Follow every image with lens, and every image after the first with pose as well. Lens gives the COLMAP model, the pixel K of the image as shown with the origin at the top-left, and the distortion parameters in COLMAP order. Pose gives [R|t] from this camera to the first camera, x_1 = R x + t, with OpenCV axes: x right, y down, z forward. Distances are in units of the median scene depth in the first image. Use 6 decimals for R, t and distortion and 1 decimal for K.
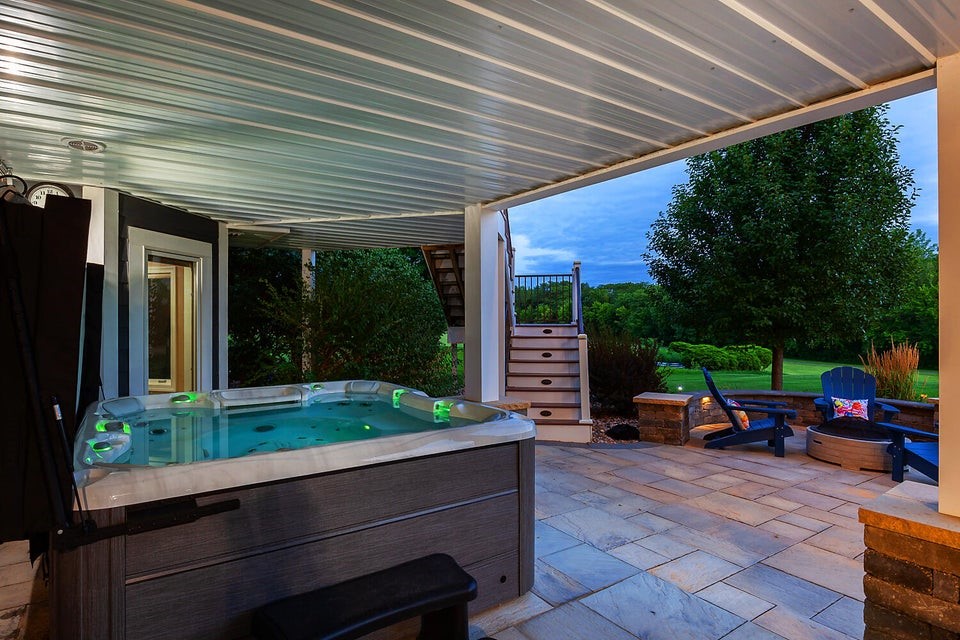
lens RADIAL K [[473.3, 0, 465.4], [0, 473.3, 315.1], [0, 0, 1]] dist [0.000314, -0.000464]
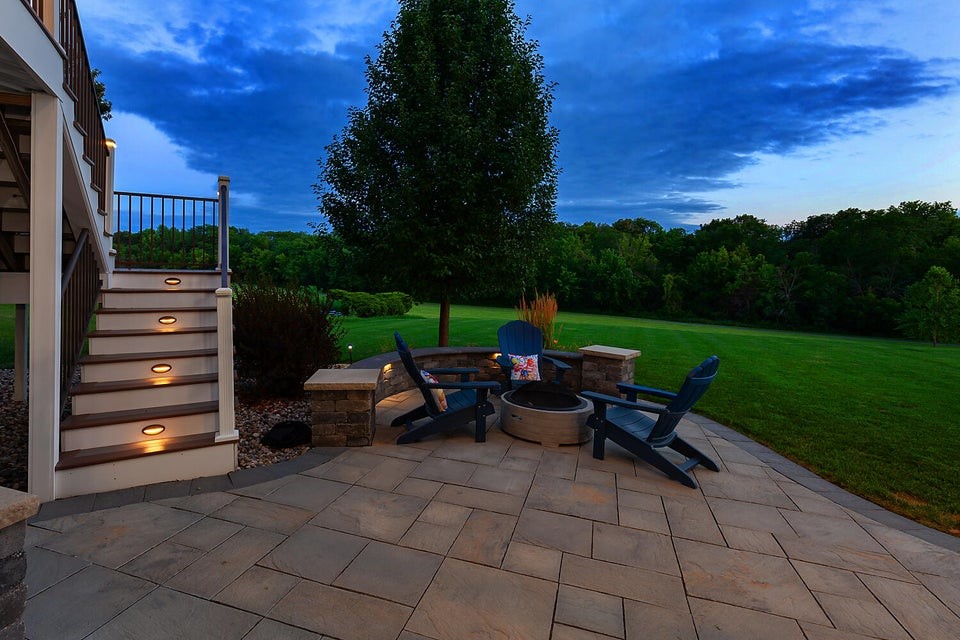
lens RADIAL K [[443.1, 0, 403.0], [0, 443.1, 275.2], [0, 0, 1]] dist [0.001954, 0.000057]
pose [[0.831459, 0.010795, 0.555481, 0.125626], [-0.027109, 0.999409, 0.021156, 0.006560], [-0.554924, -0.032649, 0.831260, 0.418536]]
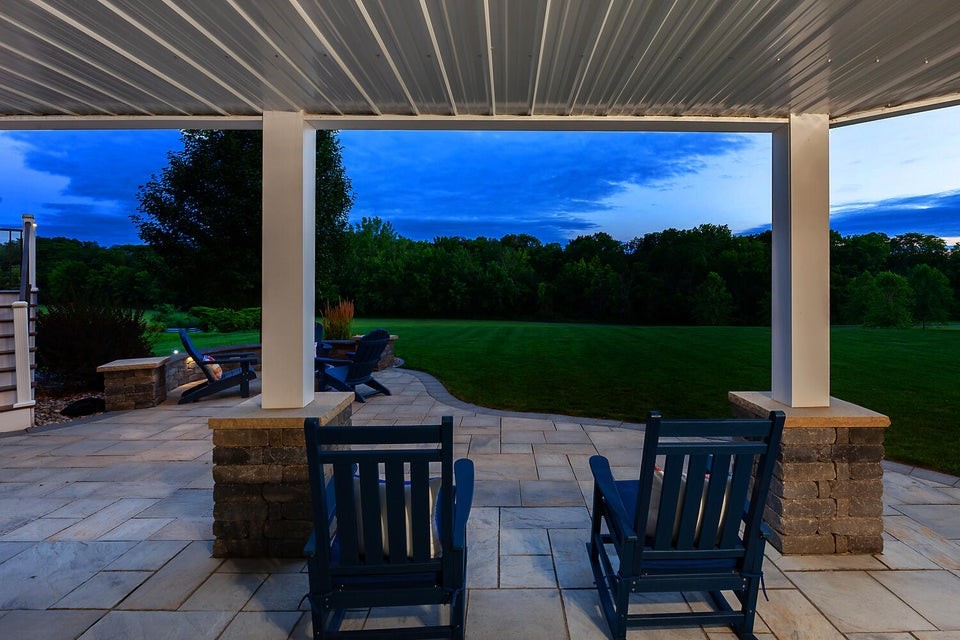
lens RADIAL K [[446.8, 0, 481.3], [0, 446.8, 278.4], [0, 0, 1]] dist [-0.004349, -0.001171]
pose [[0.577382, 0.006130, 0.816451, 0.075316], [-0.002491, 0.999980, -0.005746, 0.001670], [-0.816470, 0.001284, 0.577386, -0.130245]]
